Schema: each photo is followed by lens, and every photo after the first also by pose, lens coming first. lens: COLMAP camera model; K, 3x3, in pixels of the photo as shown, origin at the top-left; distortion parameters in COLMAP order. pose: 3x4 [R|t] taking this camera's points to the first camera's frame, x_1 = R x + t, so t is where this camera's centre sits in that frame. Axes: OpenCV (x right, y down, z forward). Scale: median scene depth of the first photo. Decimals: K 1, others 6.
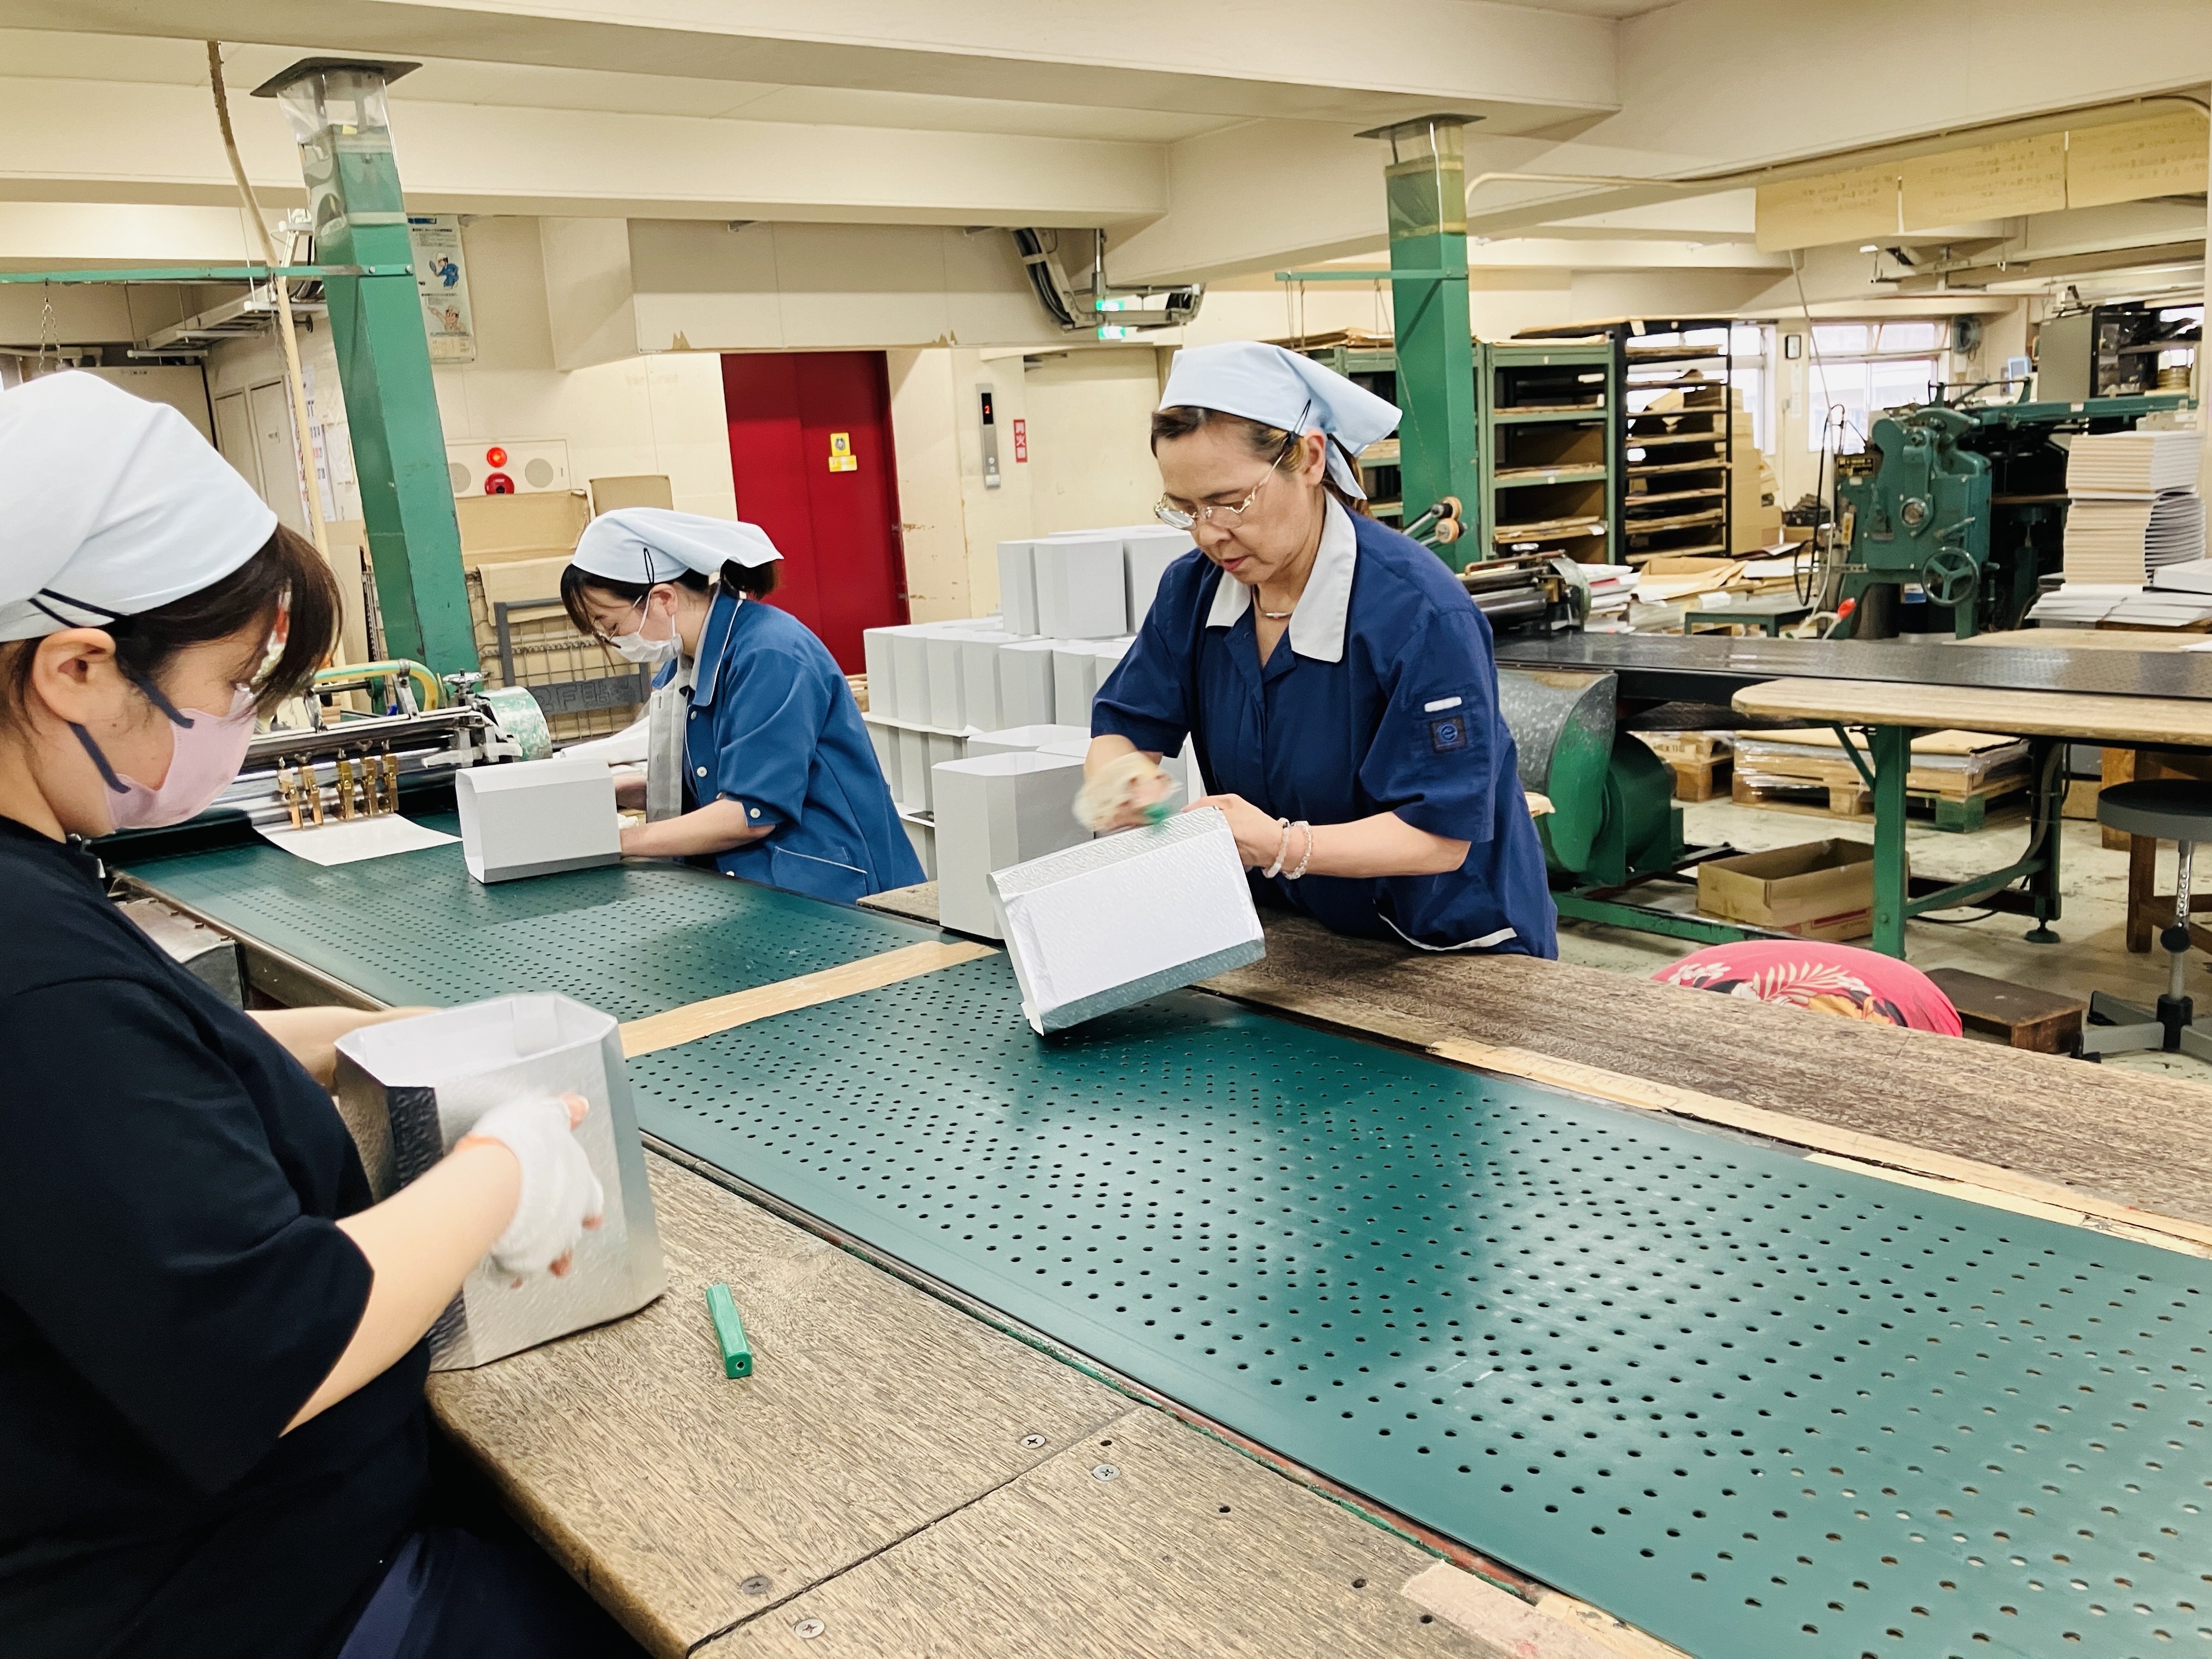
lens RADIAL K [[1834.7, 0, 1110.3], [0, 1834.7, 830.9], [0, 0, 1]] dist [0.001179, -0.003263]
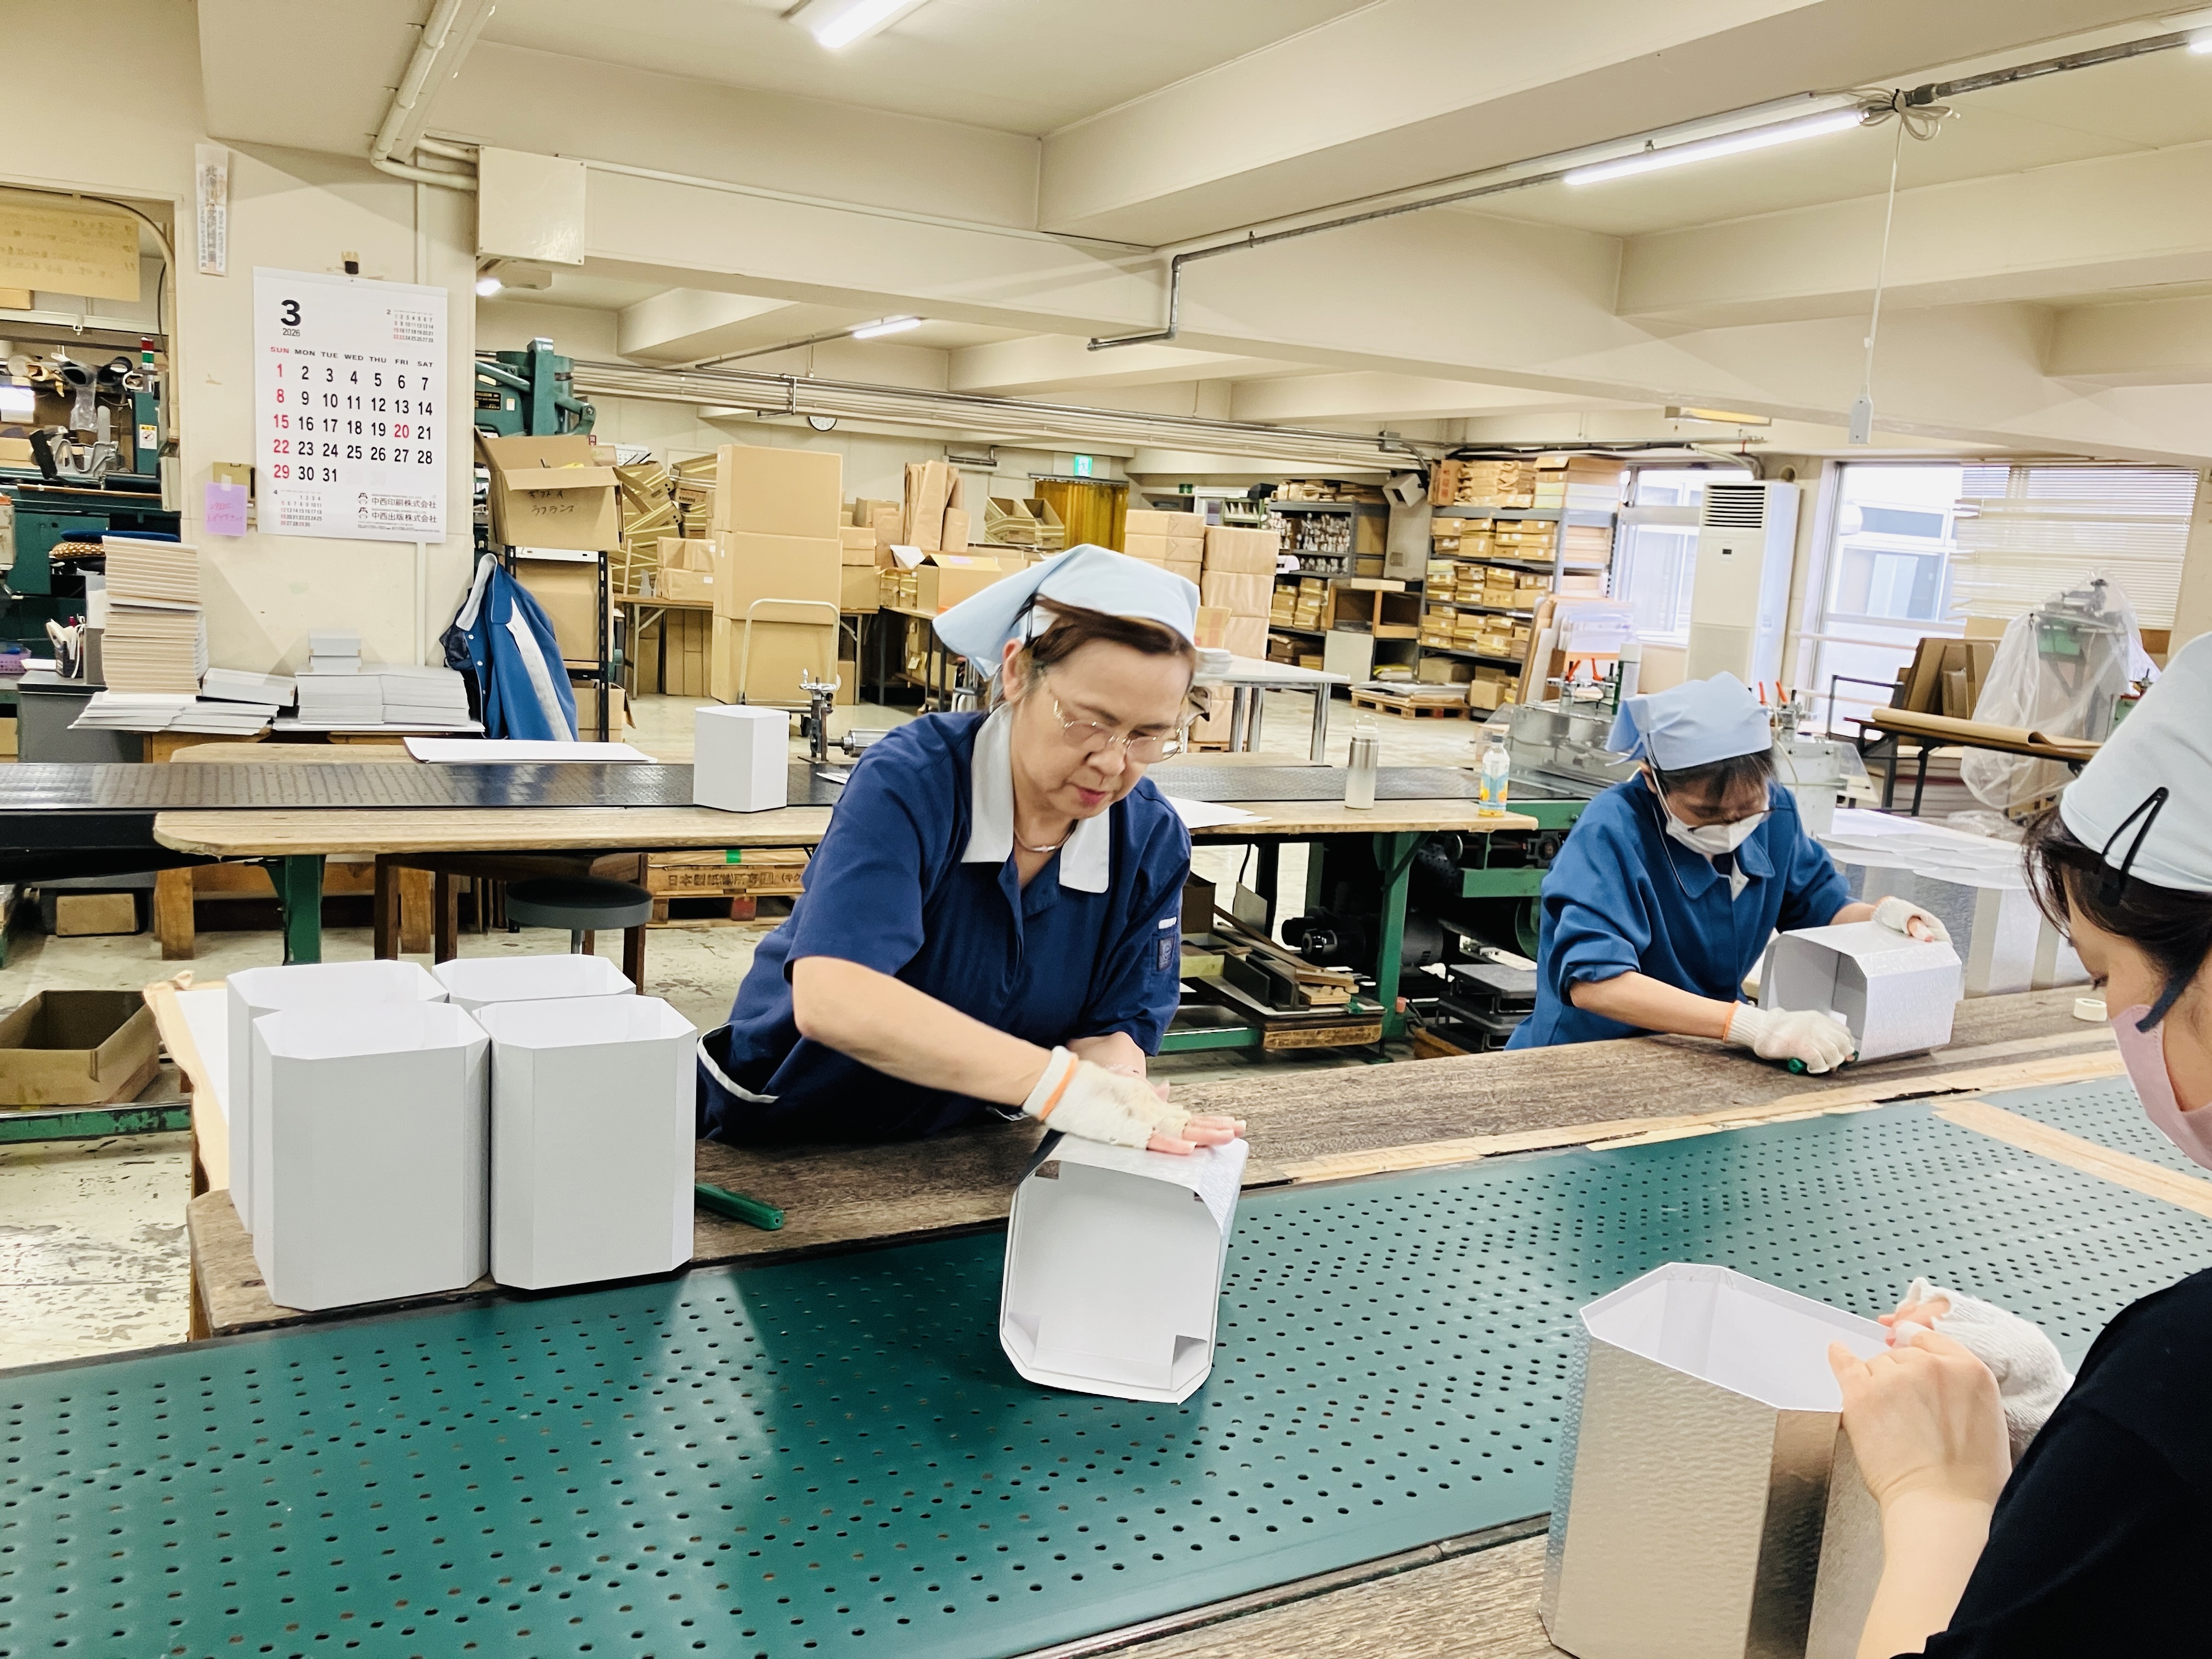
lens RADIAL K [[1834.7, 0, 1111.3], [0, 1834.7, 832.6], [0, 0, 1]] dist [0.001179, -0.003263]
pose [[0.195845, -0.073347, 0.977888, -0.908906], [0.113540, 0.992188, 0.051680, -0.154001], [-0.974040, 0.100908, 0.202643, 0.899953]]
